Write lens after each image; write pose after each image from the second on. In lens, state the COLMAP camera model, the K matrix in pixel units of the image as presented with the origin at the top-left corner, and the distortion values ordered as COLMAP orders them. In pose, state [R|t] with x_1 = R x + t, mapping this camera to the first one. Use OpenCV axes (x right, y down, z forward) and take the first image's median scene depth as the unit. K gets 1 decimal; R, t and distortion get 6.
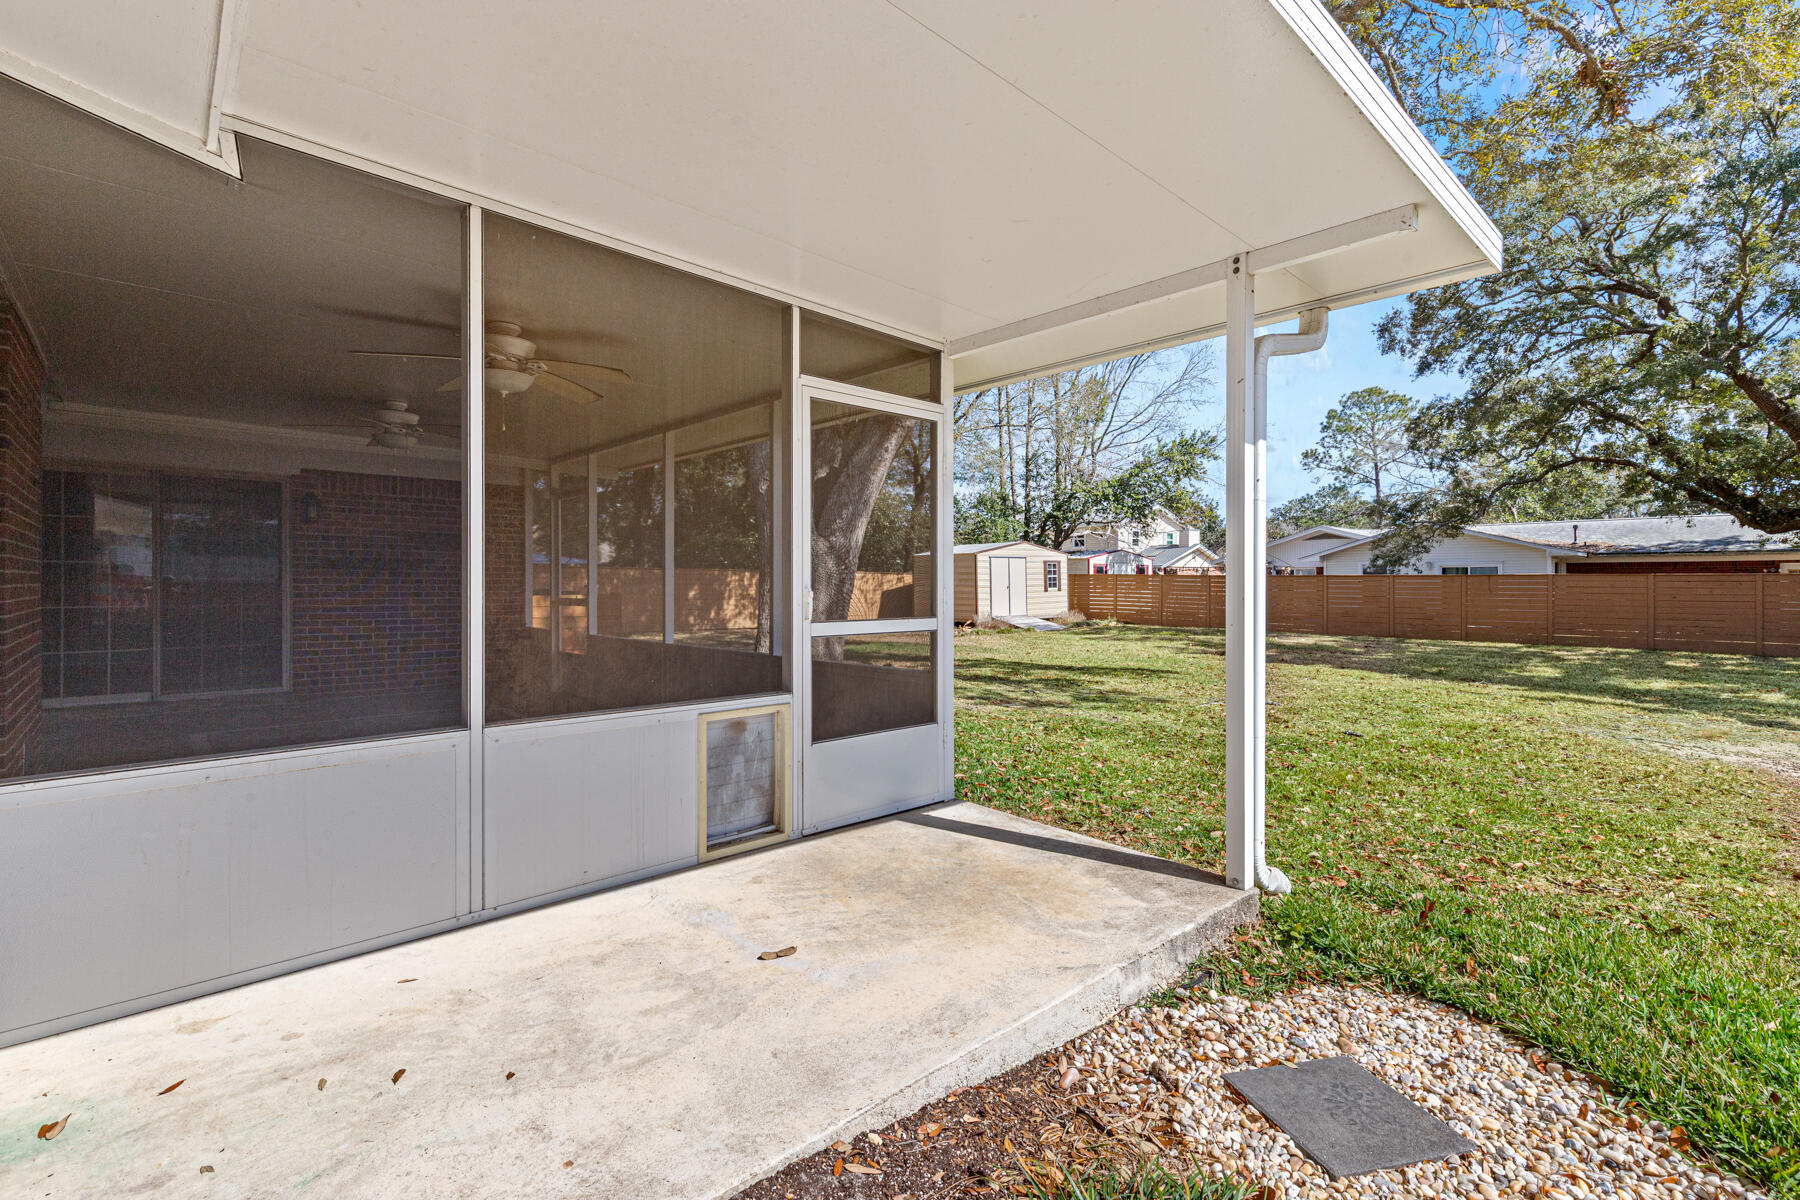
lens RADIAL K [[822.4, 0, 895.6], [0, 822.4, 593.8], [0, 0, 1]] dist [0.005861, -0.000772]
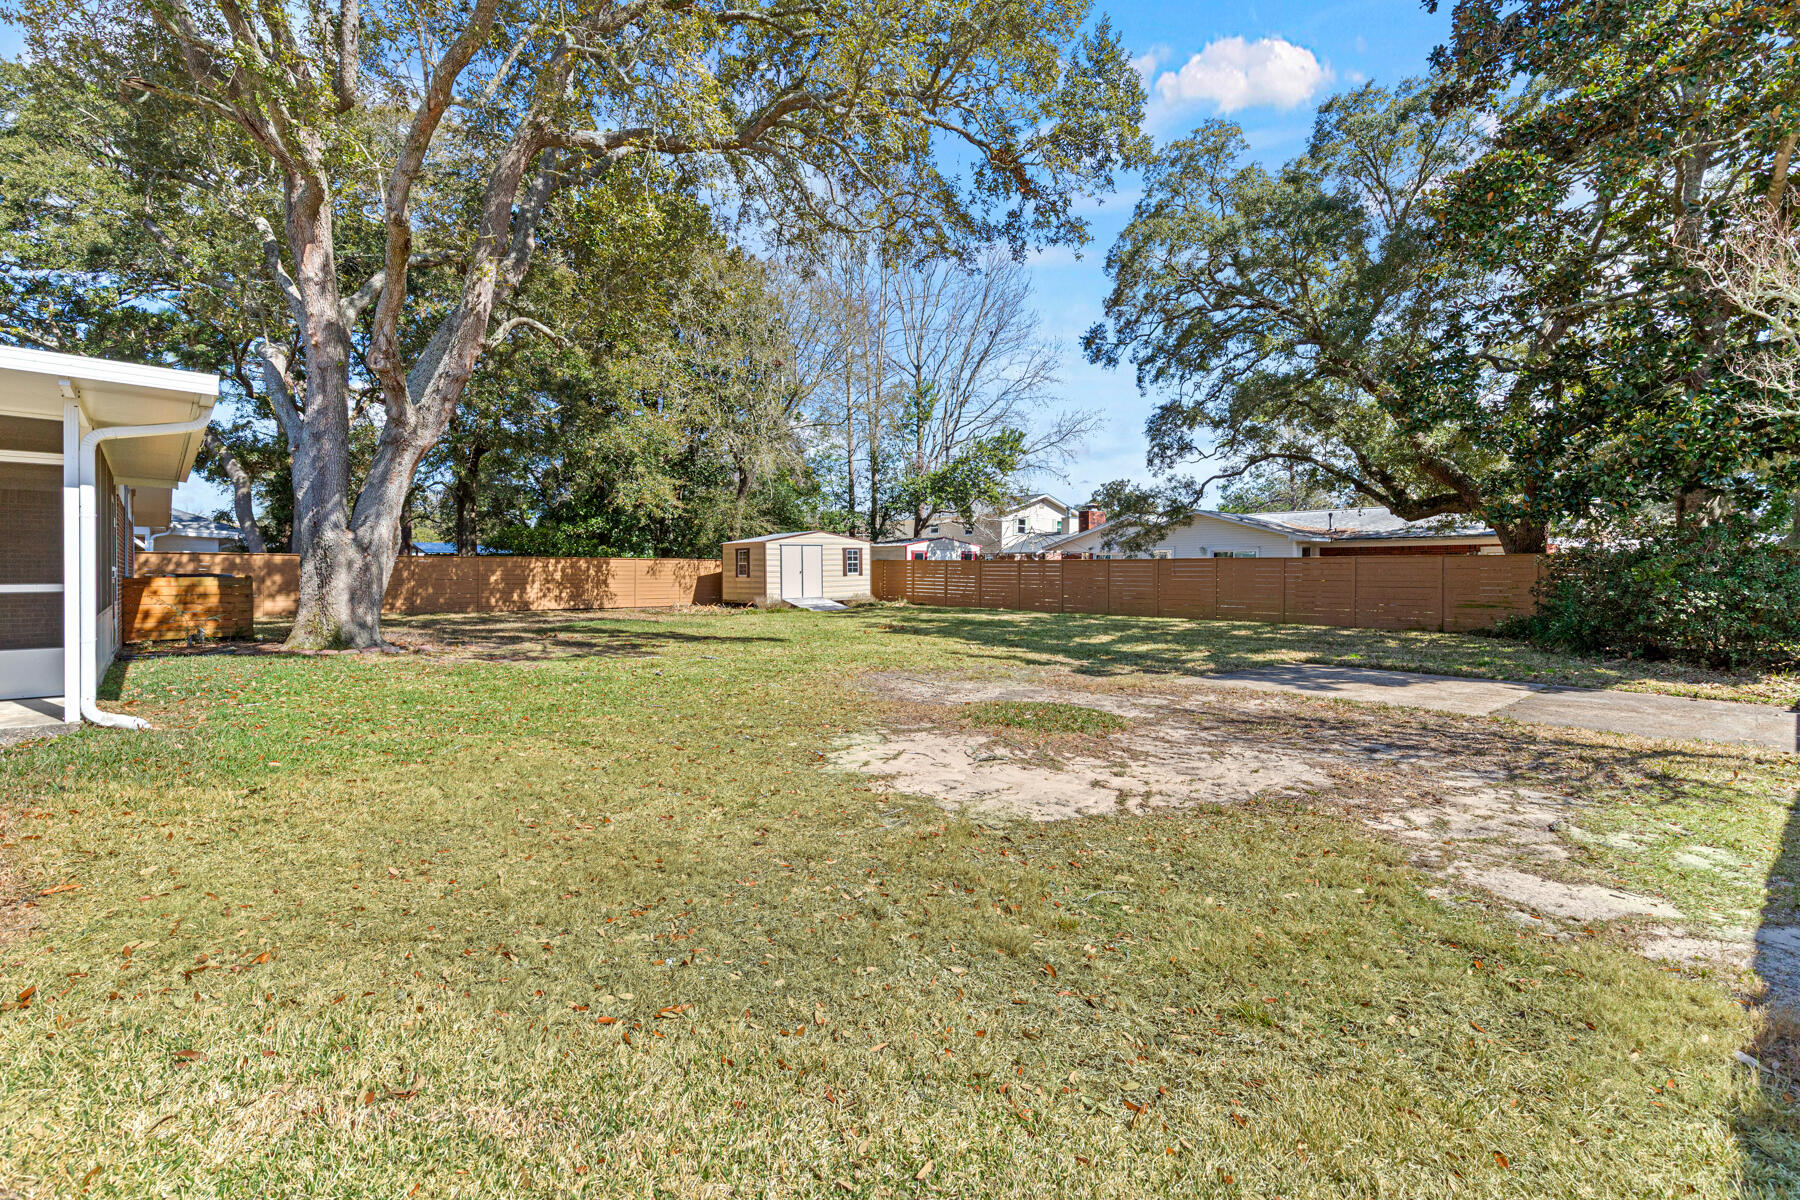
lens RADIAL K [[822.4, 0, 902.4], [0, 822.4, 581.6], [0, 0, 1]] dist [0.005861, -0.000772]
pose [[0.999868, -0.004169, -0.015690, 0.280566], [0.004164, 0.999991, -0.000376, 0.005926], [0.015691, 0.000311, 0.999877, -0.104919]]
